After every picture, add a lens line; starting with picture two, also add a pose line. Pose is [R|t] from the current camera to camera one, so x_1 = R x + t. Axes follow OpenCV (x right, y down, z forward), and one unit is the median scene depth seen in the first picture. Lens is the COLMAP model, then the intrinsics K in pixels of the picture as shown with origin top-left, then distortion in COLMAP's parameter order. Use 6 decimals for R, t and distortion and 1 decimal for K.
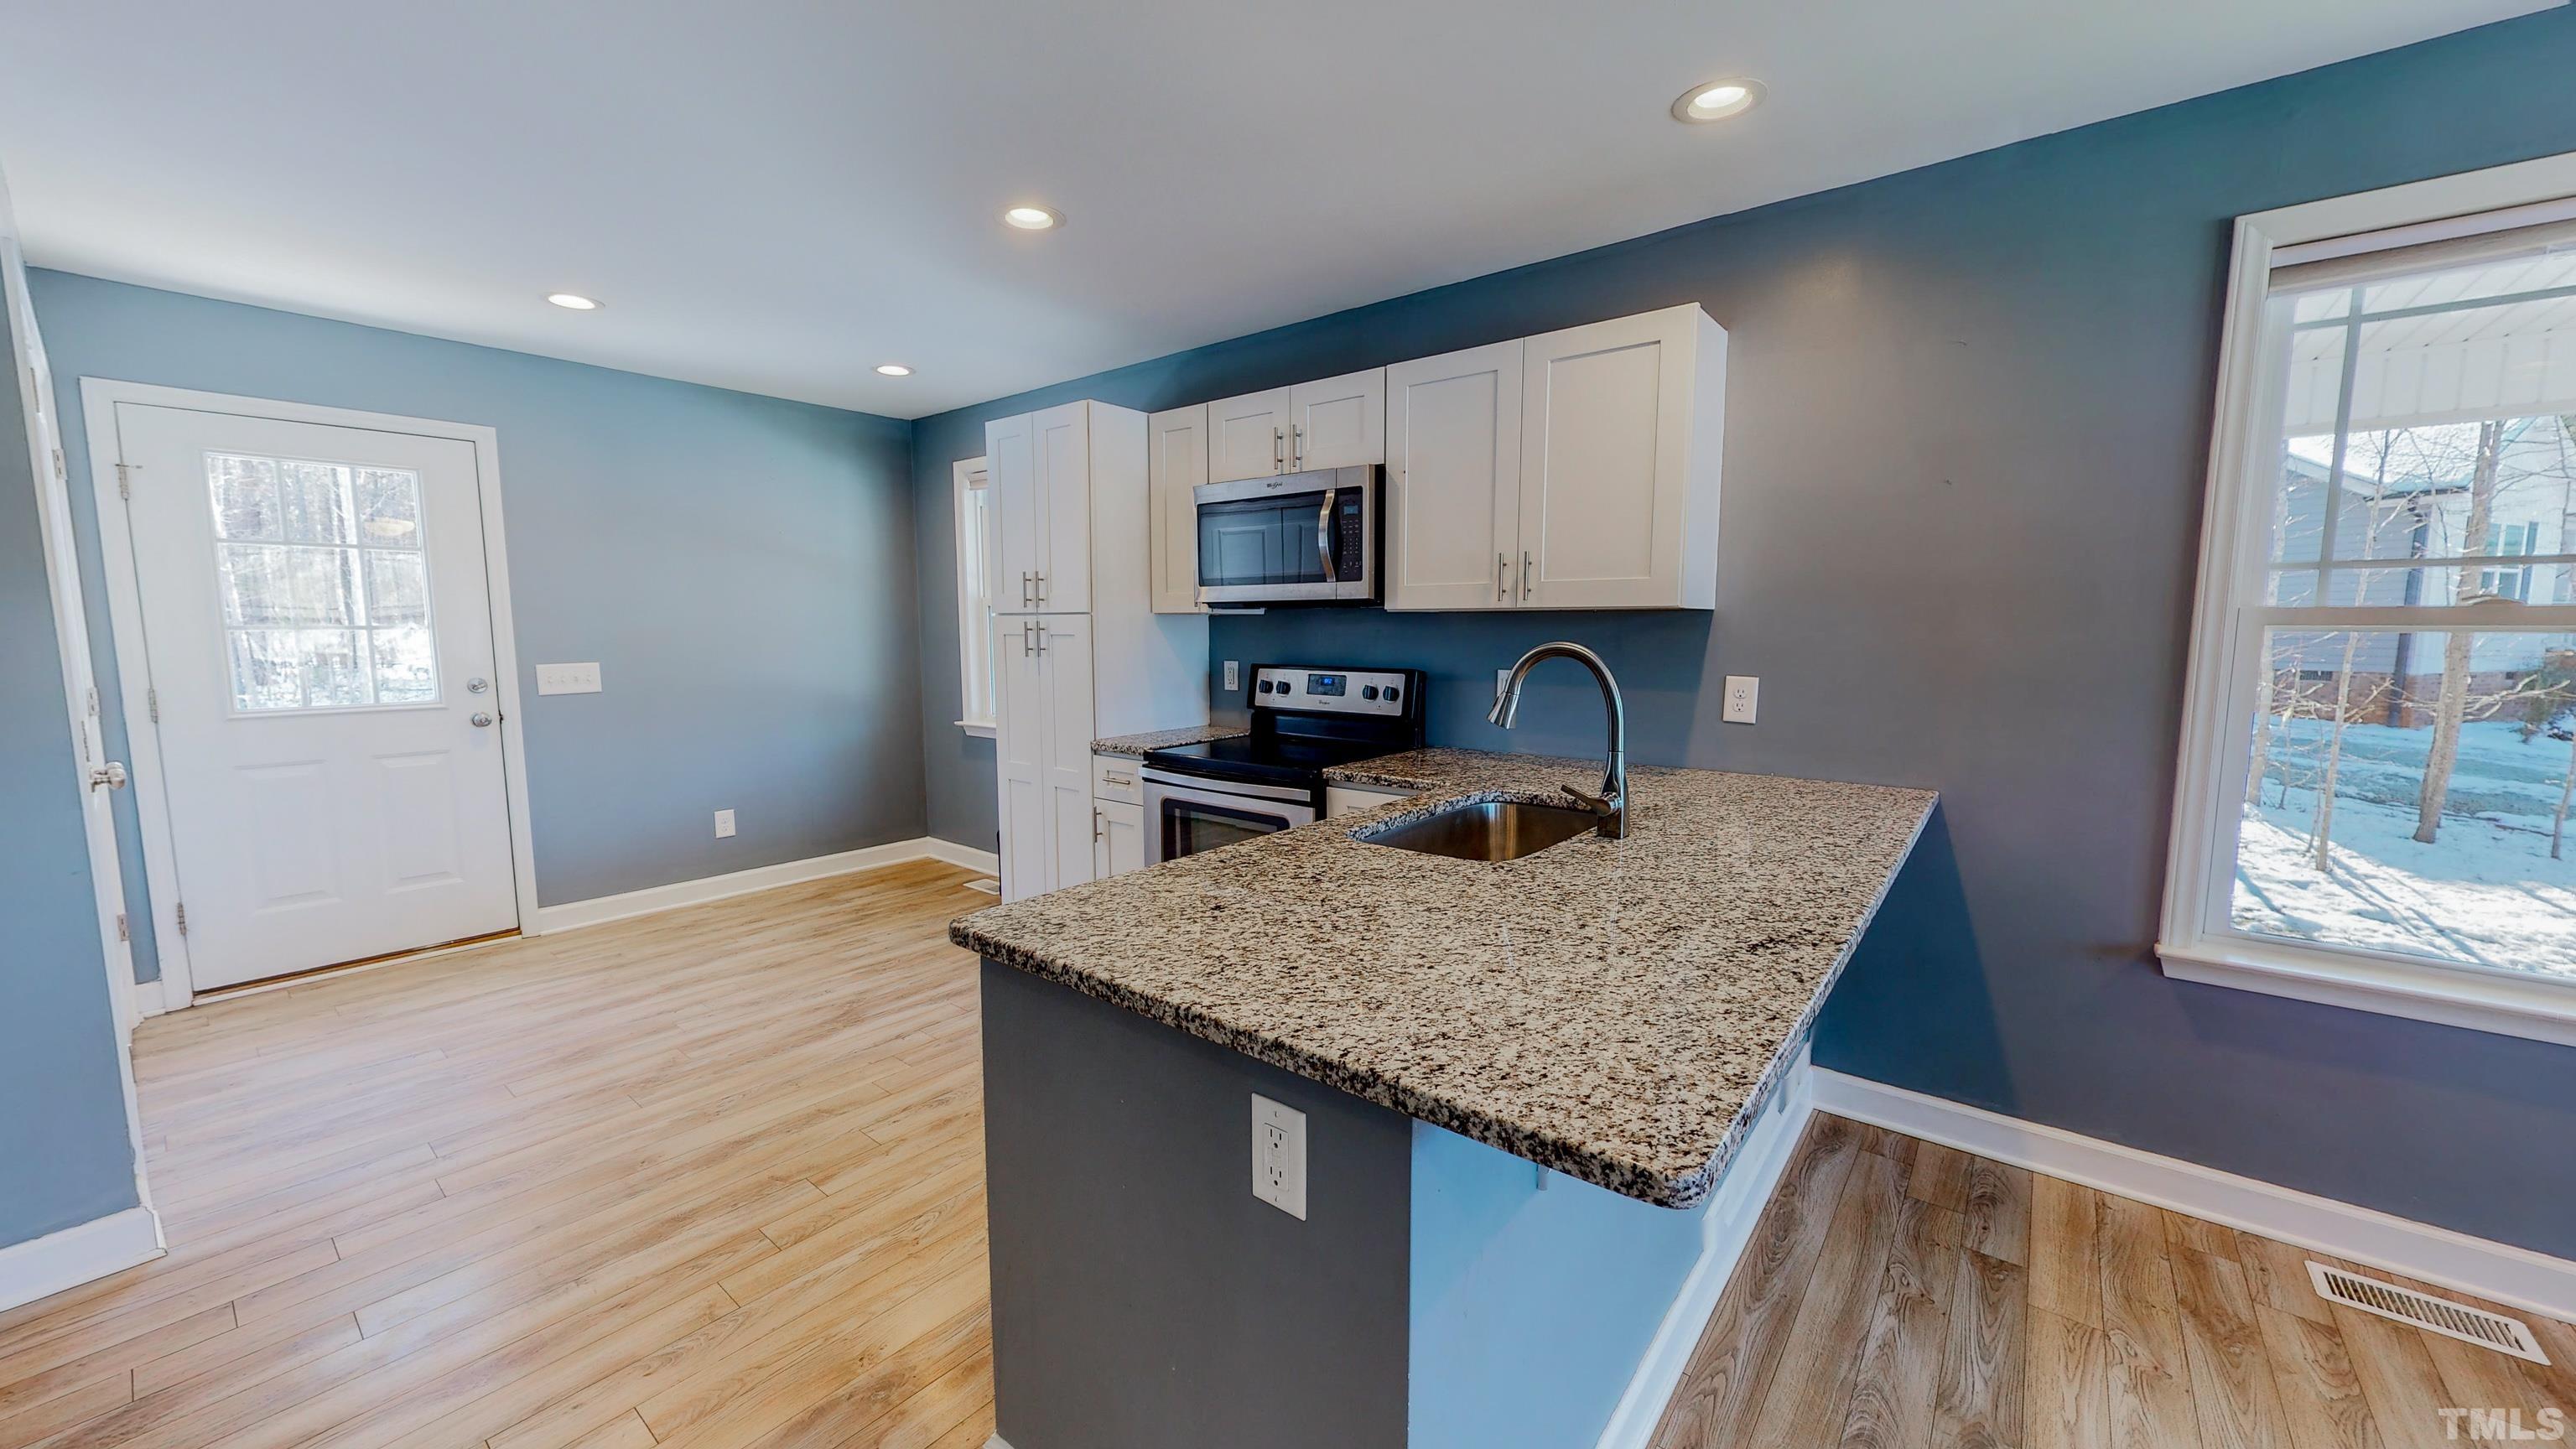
lens RADIAL K [[943.8, 0, 1288.4], [0, 943.8, 727.8], [0, 0, 1]] dist [-0.000696, 0.000149]
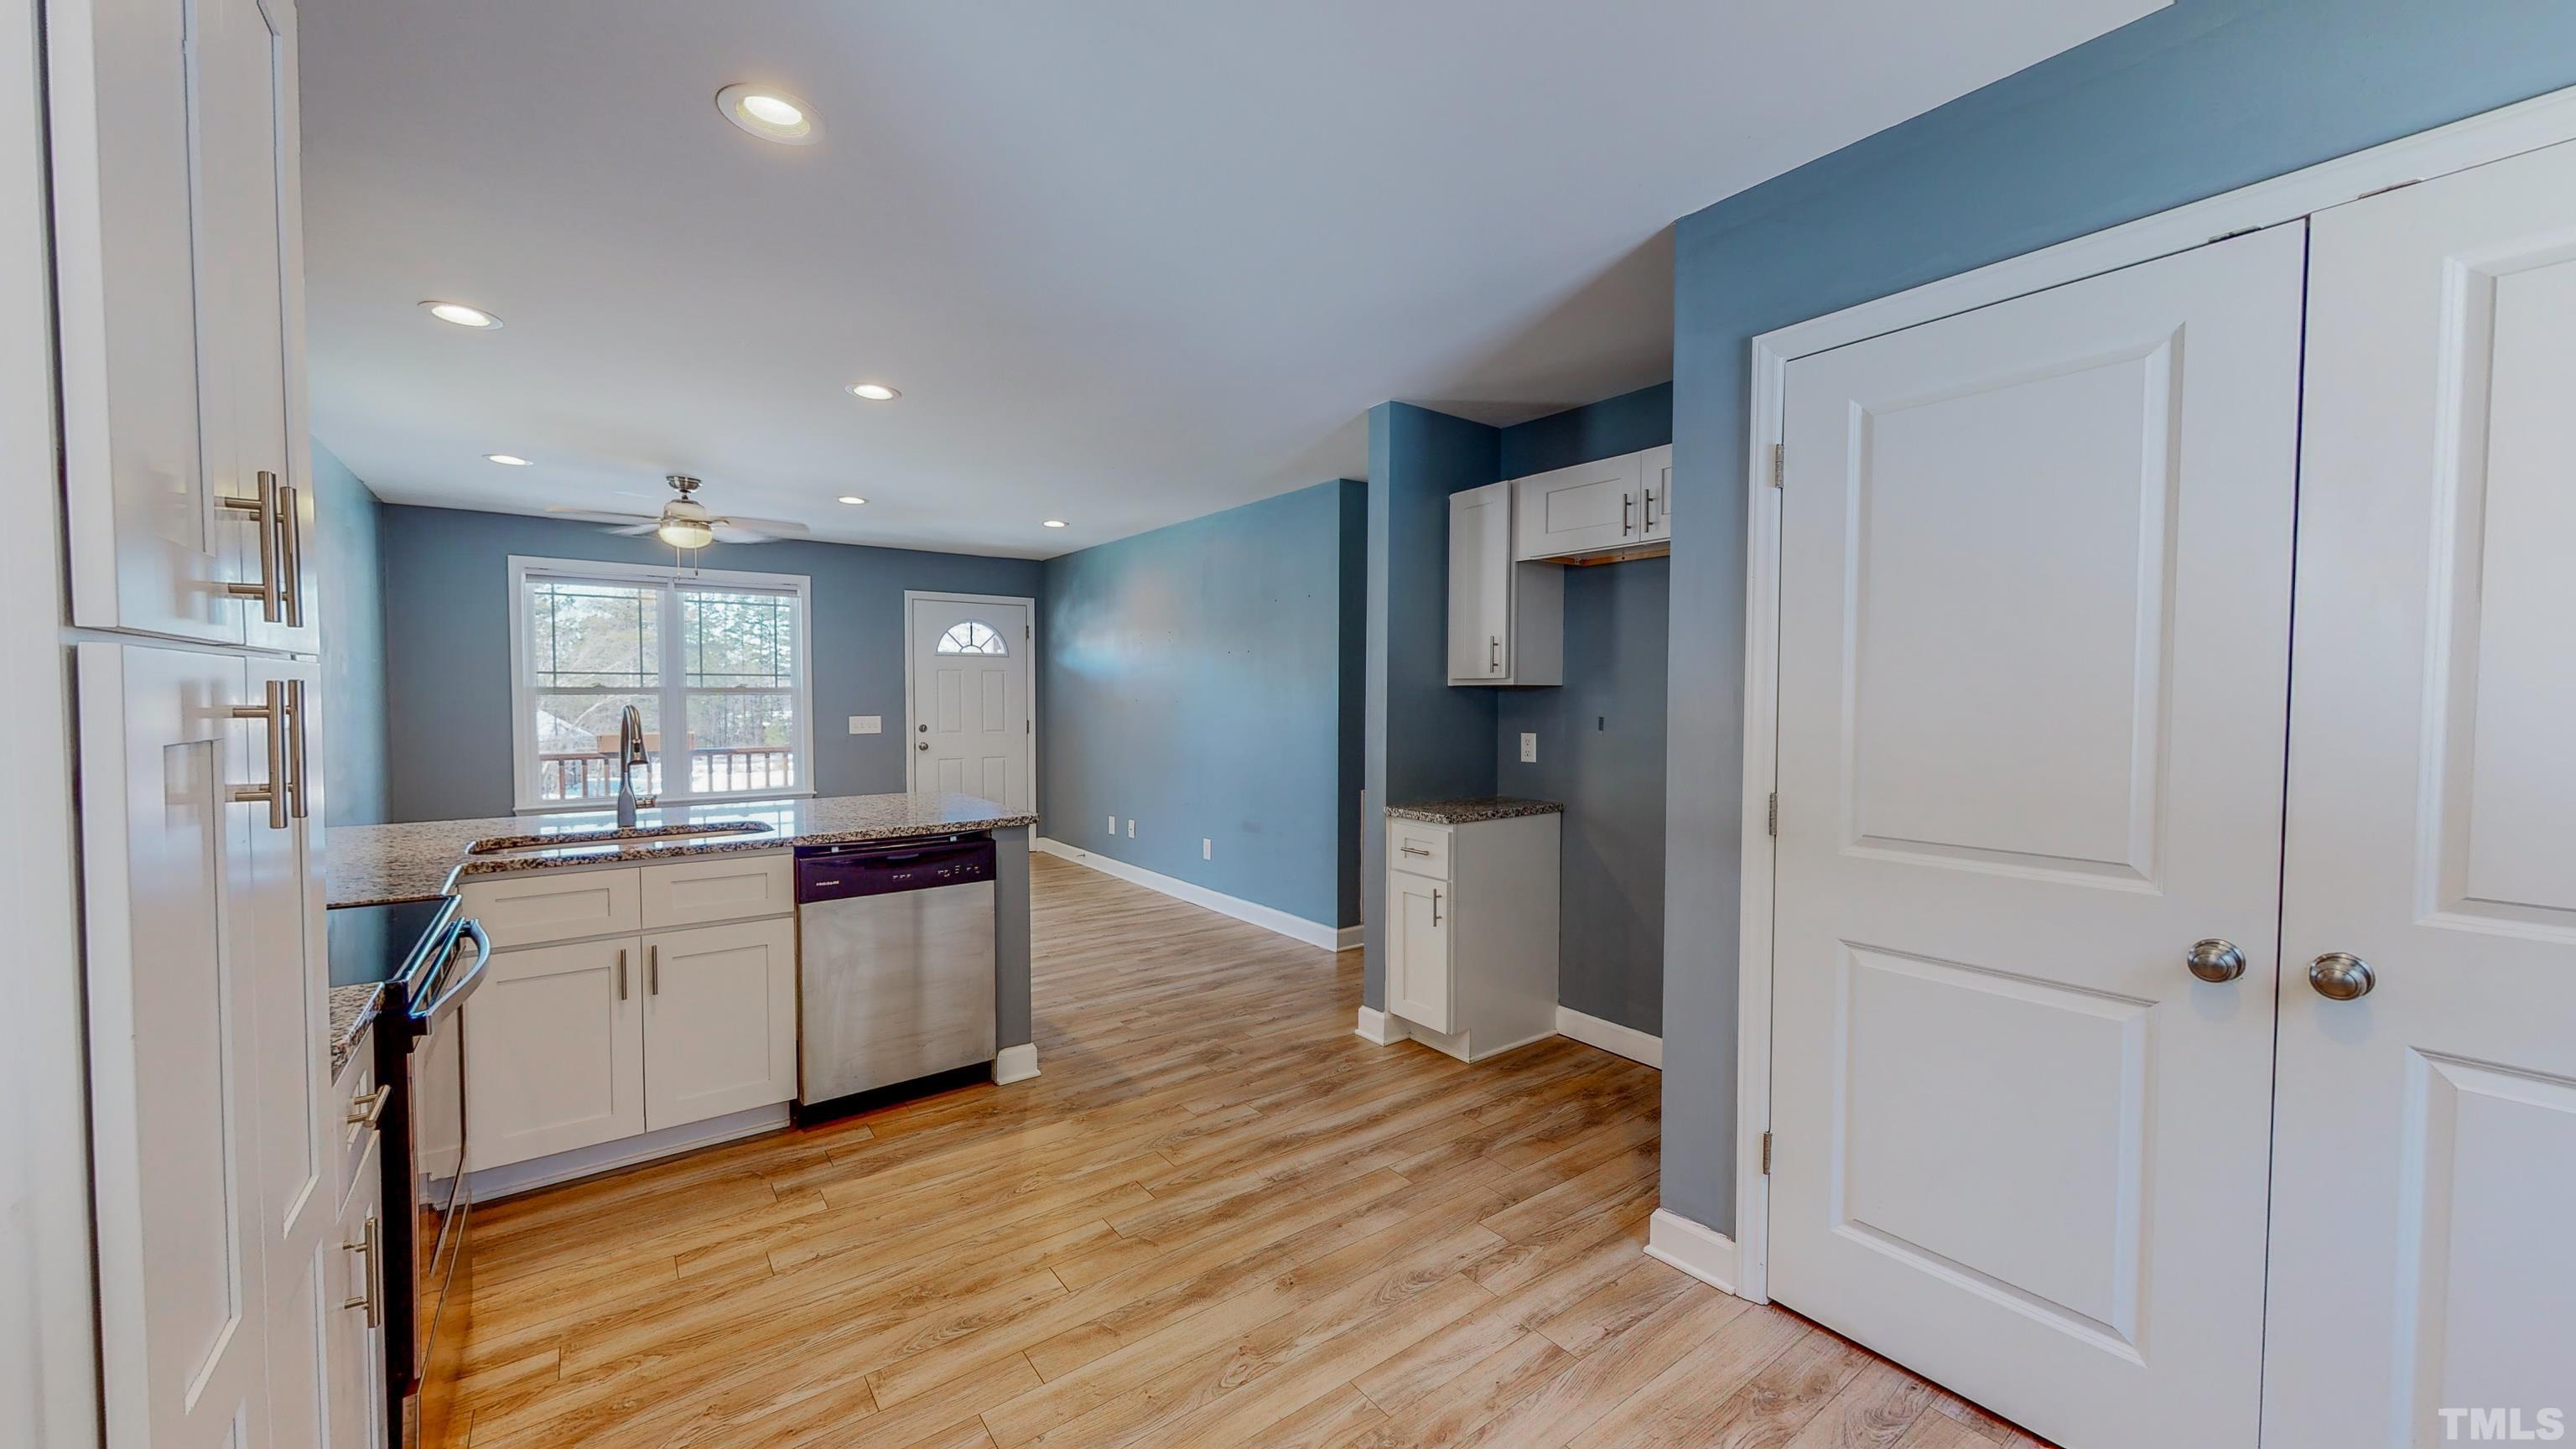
lens RADIAL K [[943.8, 0, 1286.7], [0, 943.8, 724.3], [0, 0, 1]] dist [-0.000696, 0.000149]
pose [[-0.969124, -0.009827, 0.246380, -0.783509], [0.024797, 0.990256, 0.137031, -0.170826], [-0.245326, 0.138910, -0.959437, 1.567646]]
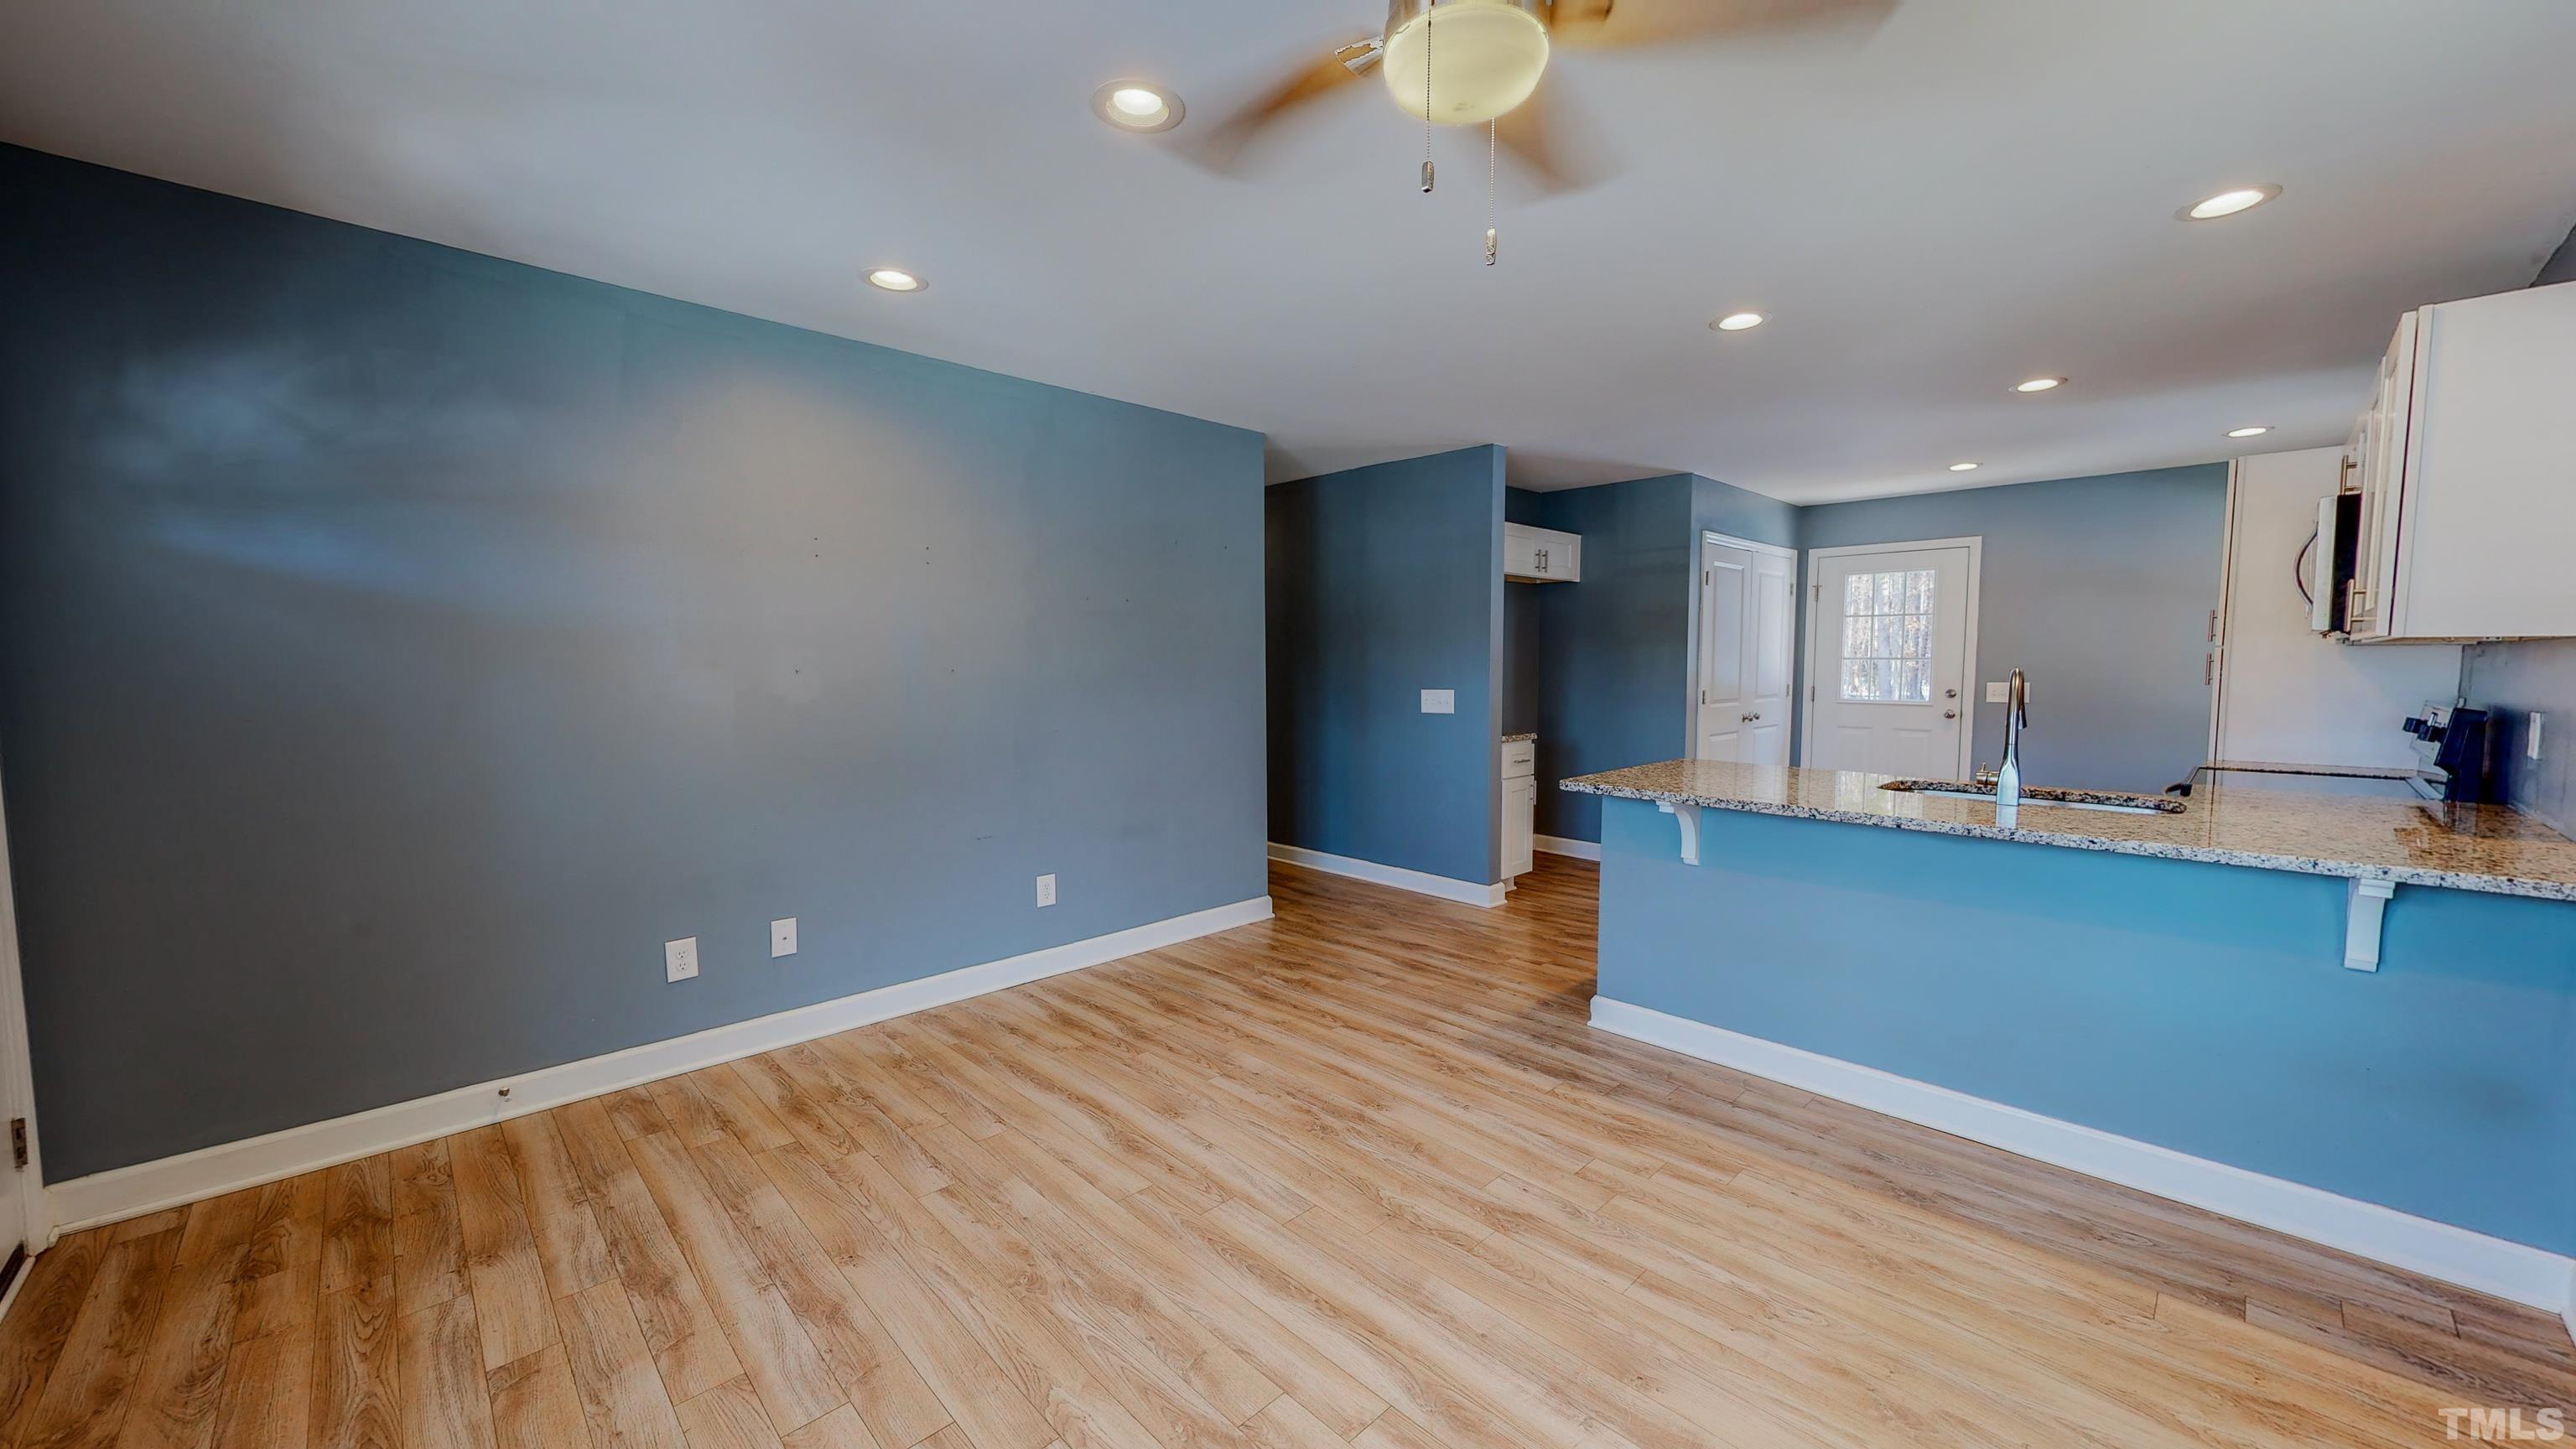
lens RADIAL K [[943.8, 0, 1287.4], [0, 943.8, 727.2], [0, 0, 1]] dist [-0.000696, 0.000149]
pose [[-0.117437, 0.073007, -0.990393, 1.320364], [-0.108060, 0.990433, 0.085823, -0.003892], [0.987184, 0.117101, -0.108424, 0.049194]]
